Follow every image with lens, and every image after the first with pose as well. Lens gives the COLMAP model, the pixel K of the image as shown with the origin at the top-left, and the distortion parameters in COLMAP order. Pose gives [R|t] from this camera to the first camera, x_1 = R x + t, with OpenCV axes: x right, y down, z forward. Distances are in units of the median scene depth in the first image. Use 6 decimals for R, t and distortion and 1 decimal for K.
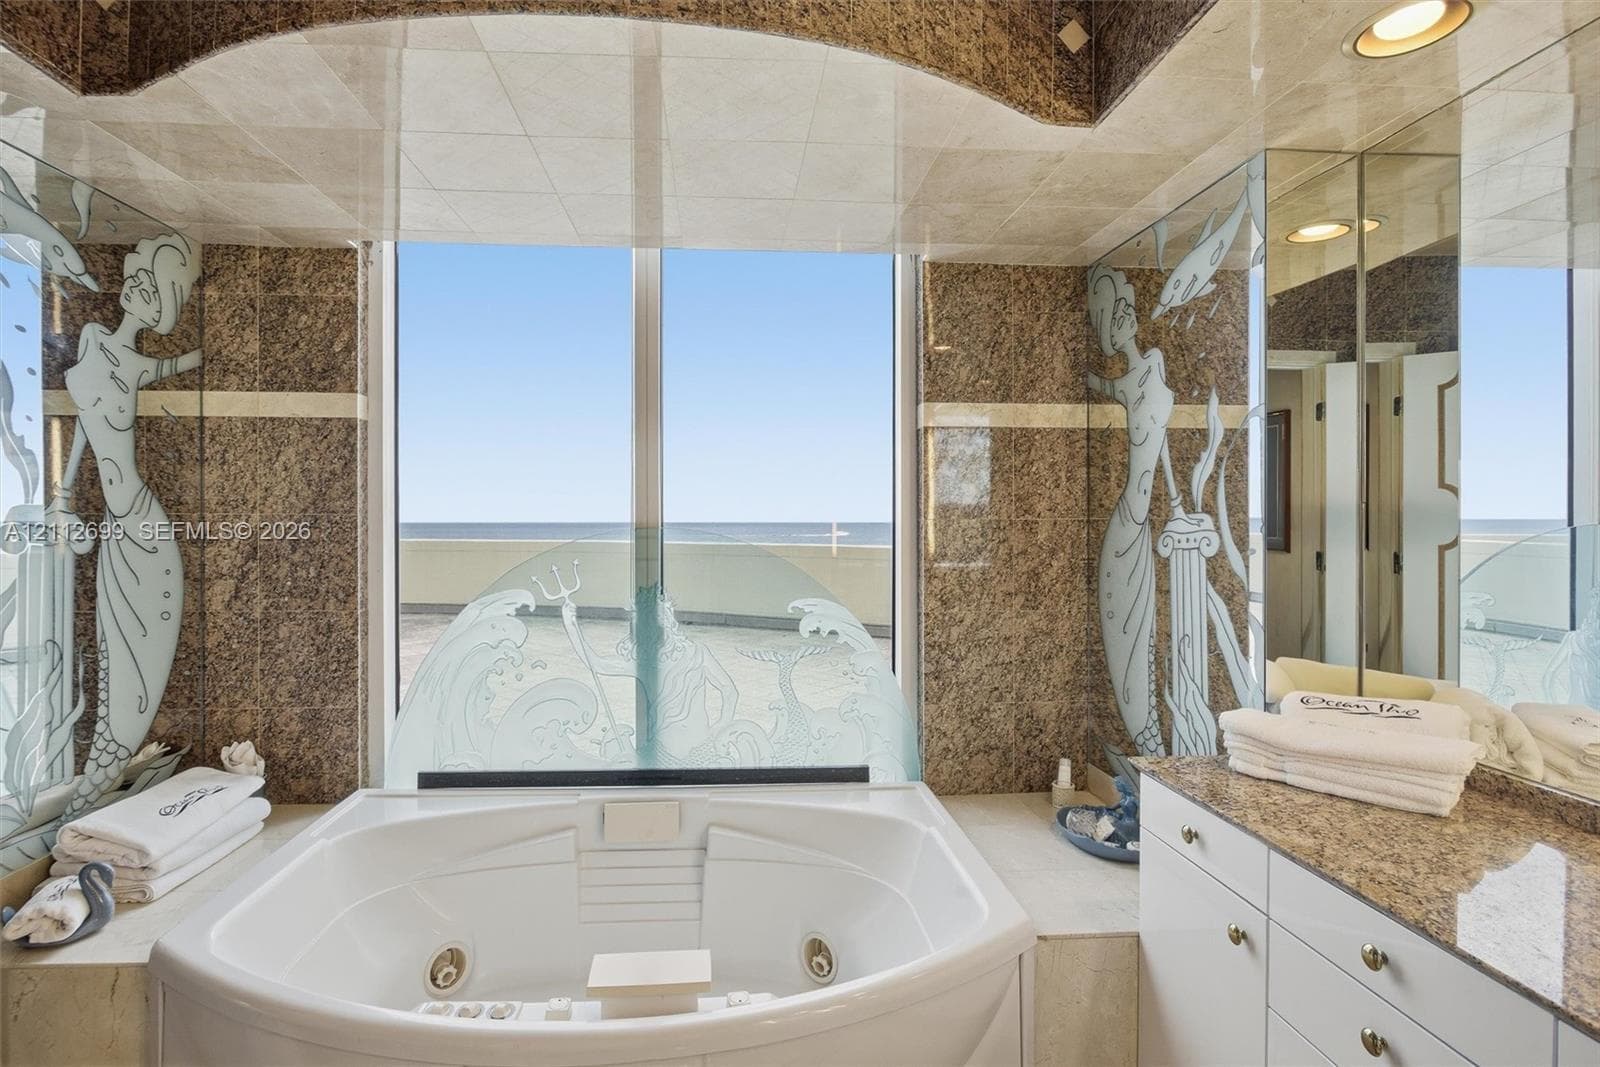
lens RADIAL K [[769.1, 0, 799.5], [0, 769.1, 528.3], [0, 0, 1]] dist [-0.003784, -0.000058]
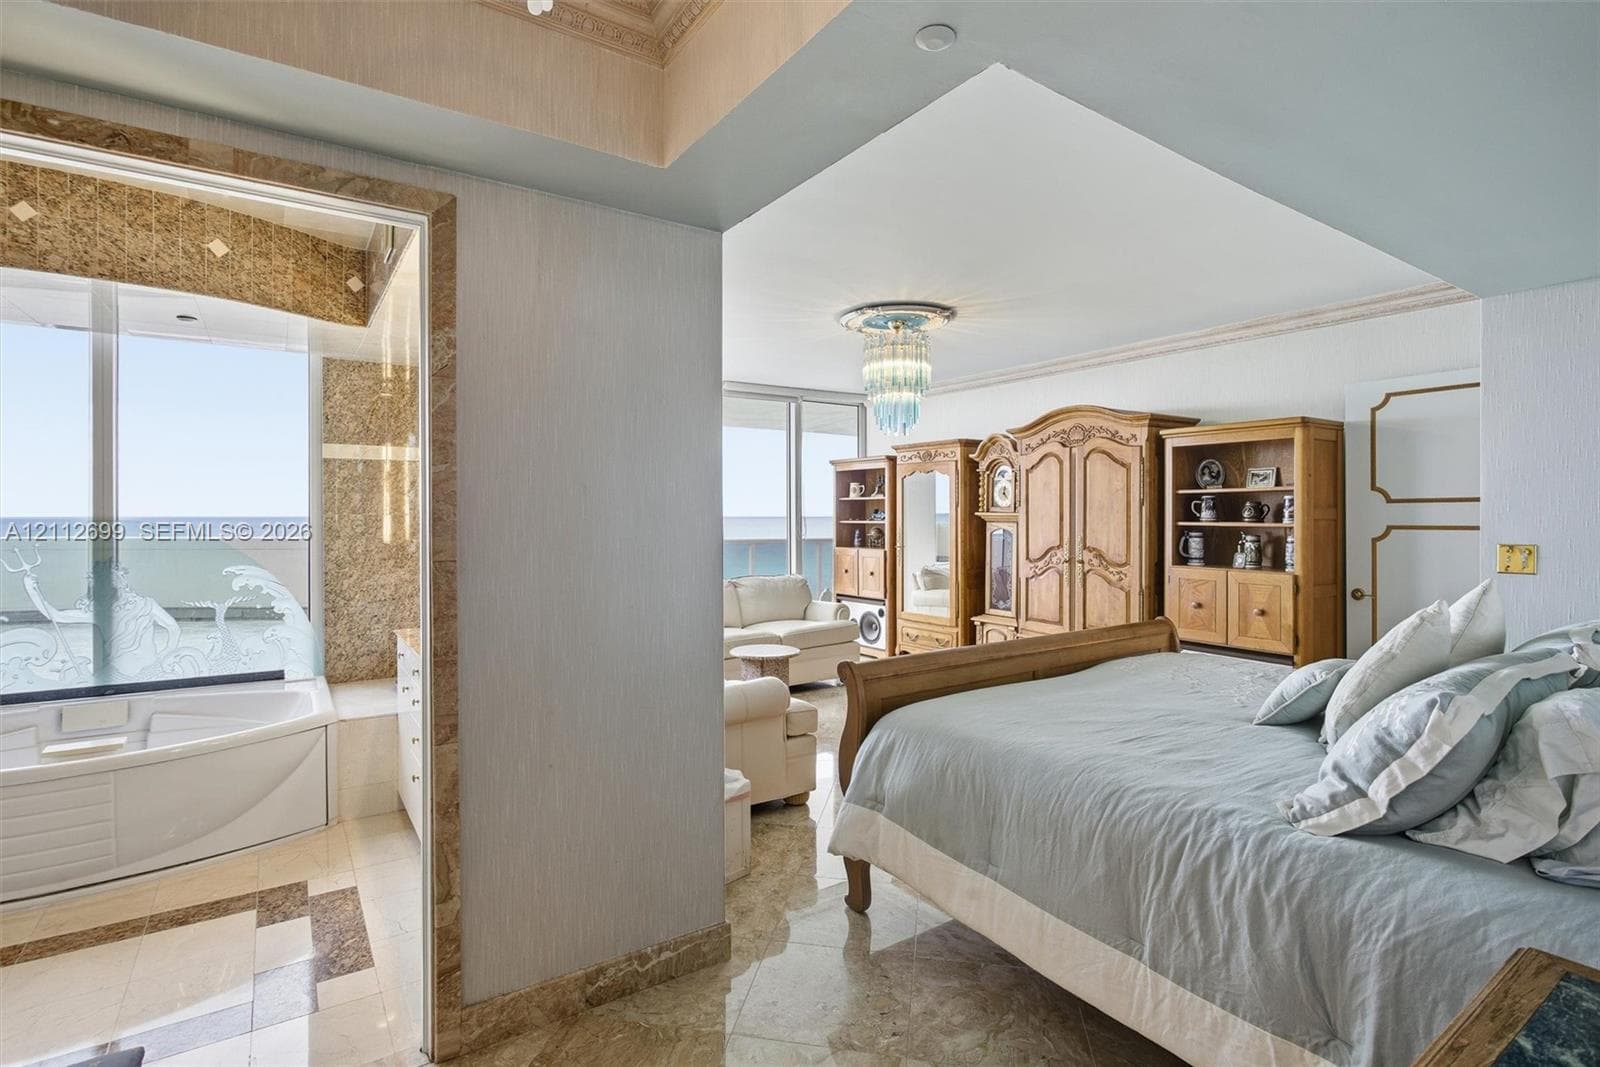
lens RADIAL K [[769.1, 0, 801.7], [0, 769.1, 518.6], [0, 0, 1]] dist [-0.003784, -0.000058]
pose [[0.880518, -0.000507, 0.474013, 0.280495], [0.003412, 0.999980, -0.005267, 0.008662], [-0.474001, 0.006255, 0.880502, -0.909989]]
